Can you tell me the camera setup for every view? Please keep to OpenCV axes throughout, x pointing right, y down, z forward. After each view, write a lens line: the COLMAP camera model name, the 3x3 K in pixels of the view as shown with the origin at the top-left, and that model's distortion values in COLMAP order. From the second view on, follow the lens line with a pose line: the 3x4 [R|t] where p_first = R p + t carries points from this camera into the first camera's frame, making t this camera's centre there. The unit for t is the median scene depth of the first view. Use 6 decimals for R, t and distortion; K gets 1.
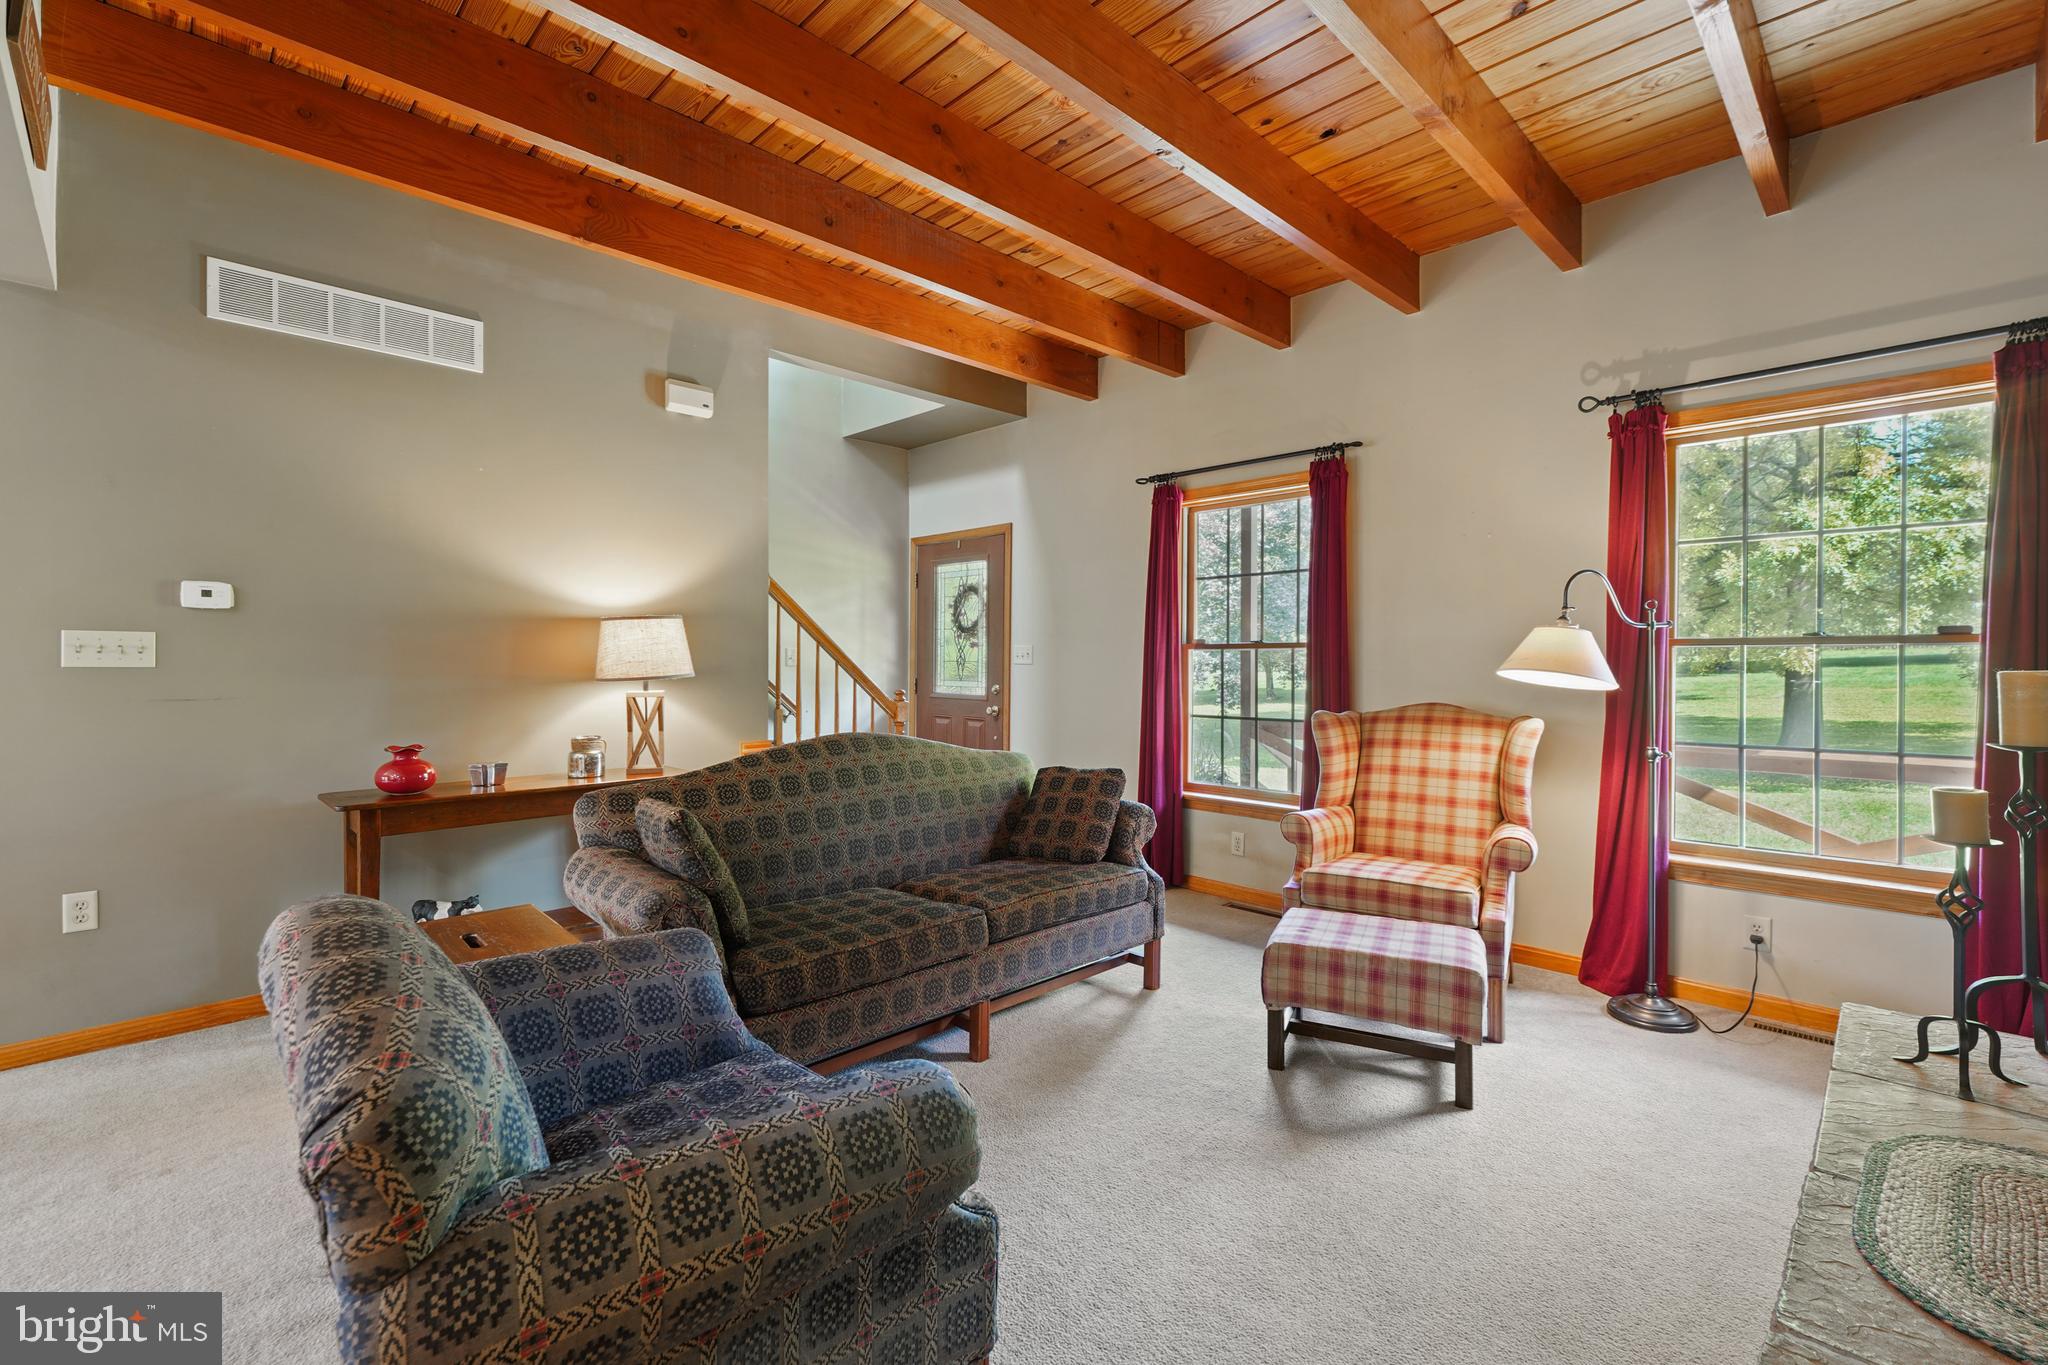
lens RADIAL K [[913.4, 0, 1025.1], [0, 913.4, 659.2], [0, 0, 1]] dist [0.000825, 0.000040]
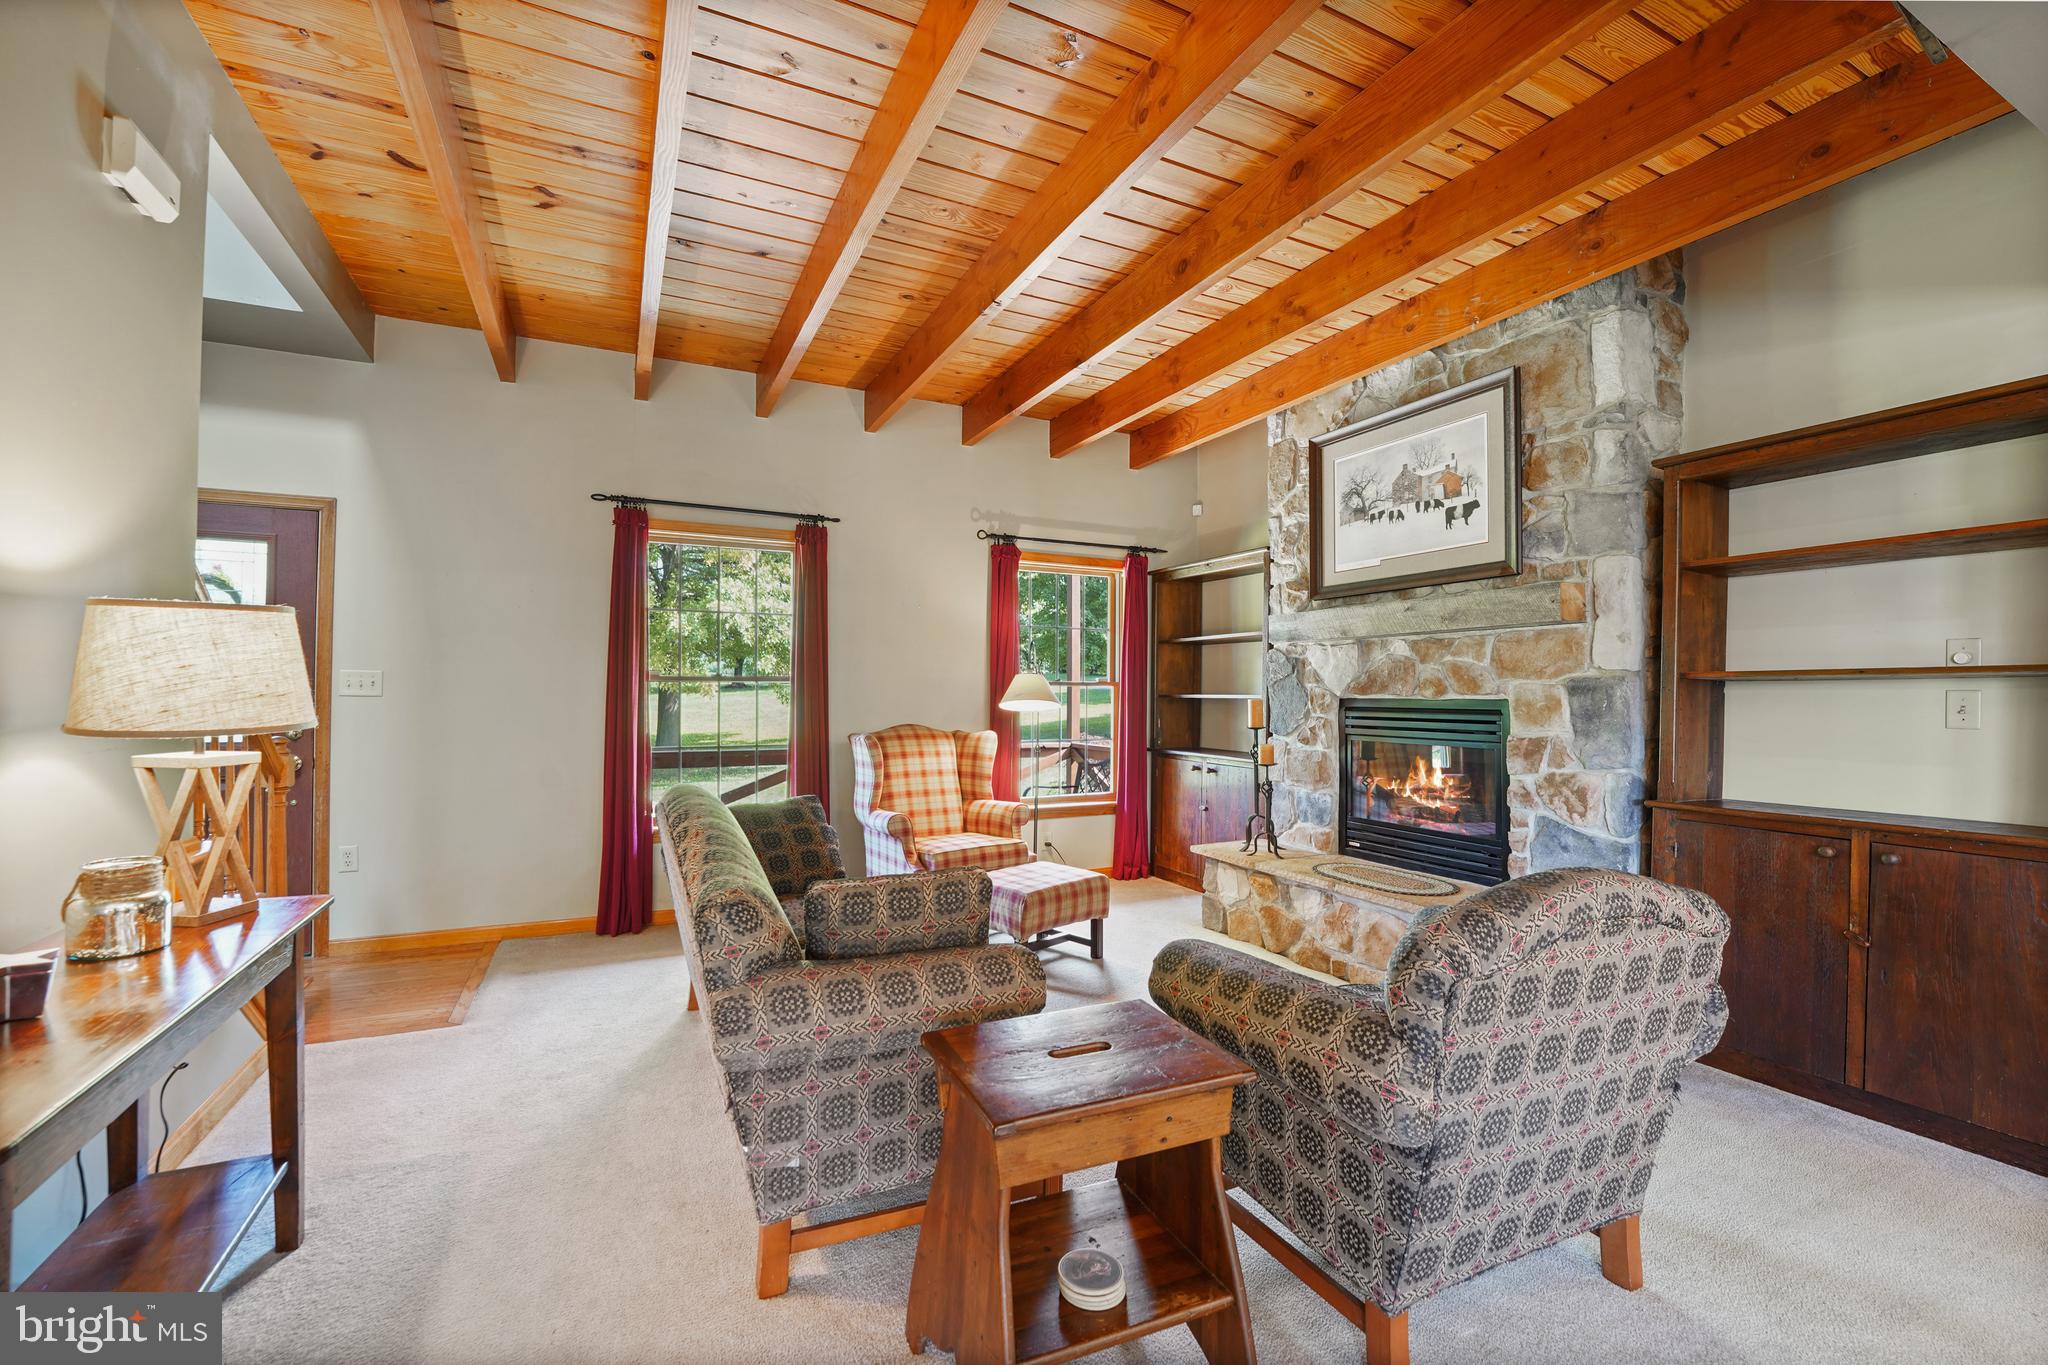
lens RADIAL K [[836.5, 0, 1029.8], [0, 836.5, 664.7], [0, 0, 1]] dist [0.012888, 0.000277]
pose [[0.318168, 0.029832, 0.947565, -0.625523], [-0.009279, 0.999555, -0.028353, -0.007046], [-0.947989, 0.000229, 0.318303, 0.374787]]
